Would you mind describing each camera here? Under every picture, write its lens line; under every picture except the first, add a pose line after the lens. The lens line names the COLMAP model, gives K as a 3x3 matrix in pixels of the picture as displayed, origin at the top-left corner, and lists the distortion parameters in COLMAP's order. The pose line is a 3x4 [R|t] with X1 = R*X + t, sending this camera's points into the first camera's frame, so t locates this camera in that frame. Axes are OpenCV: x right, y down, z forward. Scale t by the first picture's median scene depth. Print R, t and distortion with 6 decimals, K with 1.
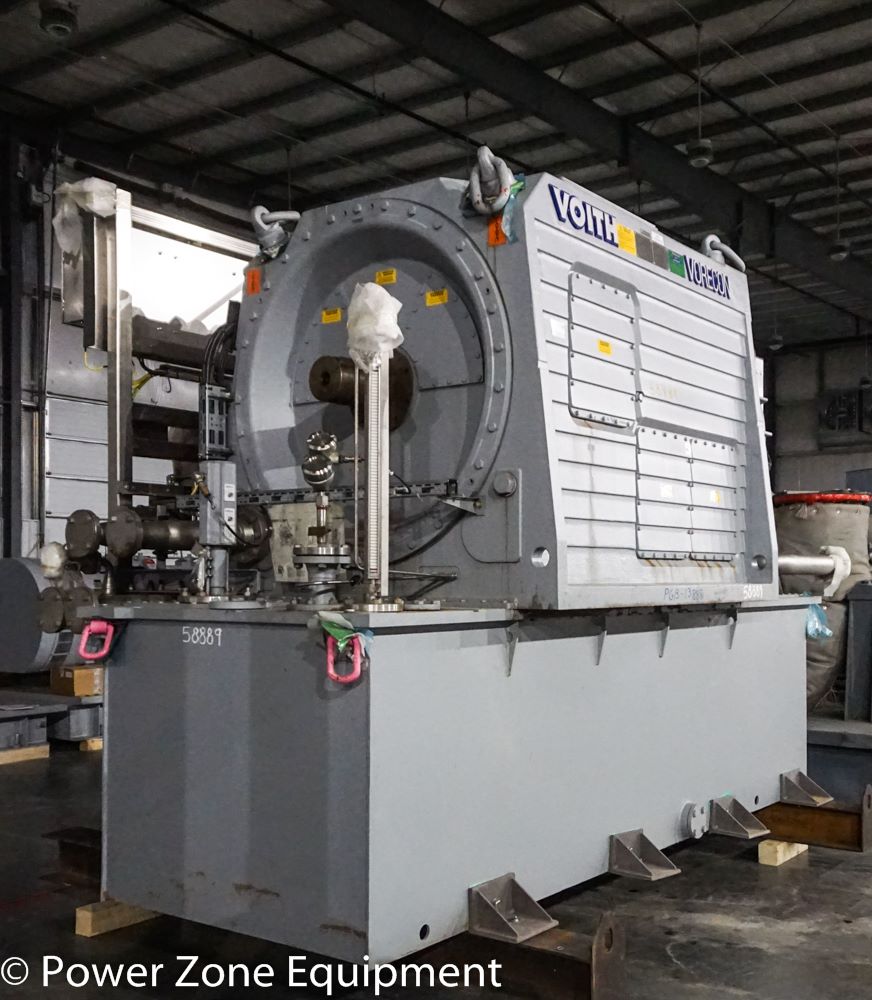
lens RADIAL K [[1151.0, 0, 436.0], [0, 1151.0, 500.0], [0, 0, 1]] dist [0.001899, 0.267259]
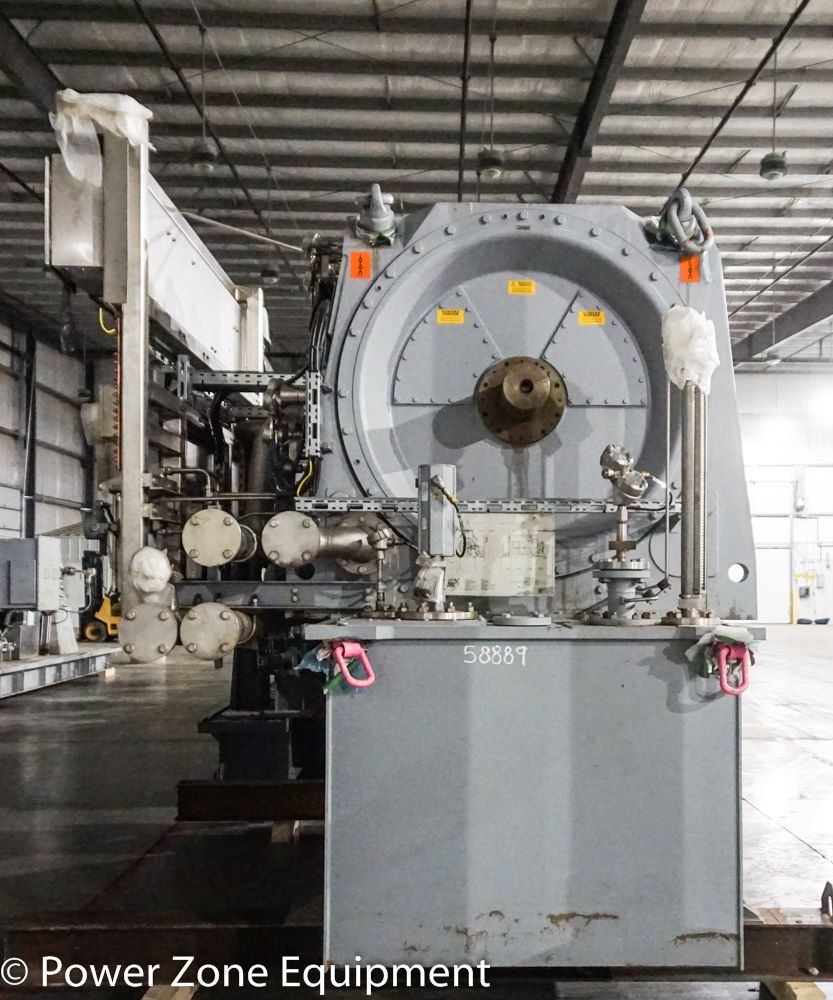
lens RADIAL K [[1177.0, 0, 416.5], [0, 1177.0, 500.0], [0, 0, 1]] dist [0.075520, -0.009302]
pose [[0.781723, 0.042636, 0.622167, -0.785798], [-0.040782, 0.999020, -0.017221, 0.011096], [-0.622291, -0.011911, 0.782695, 0.275298]]
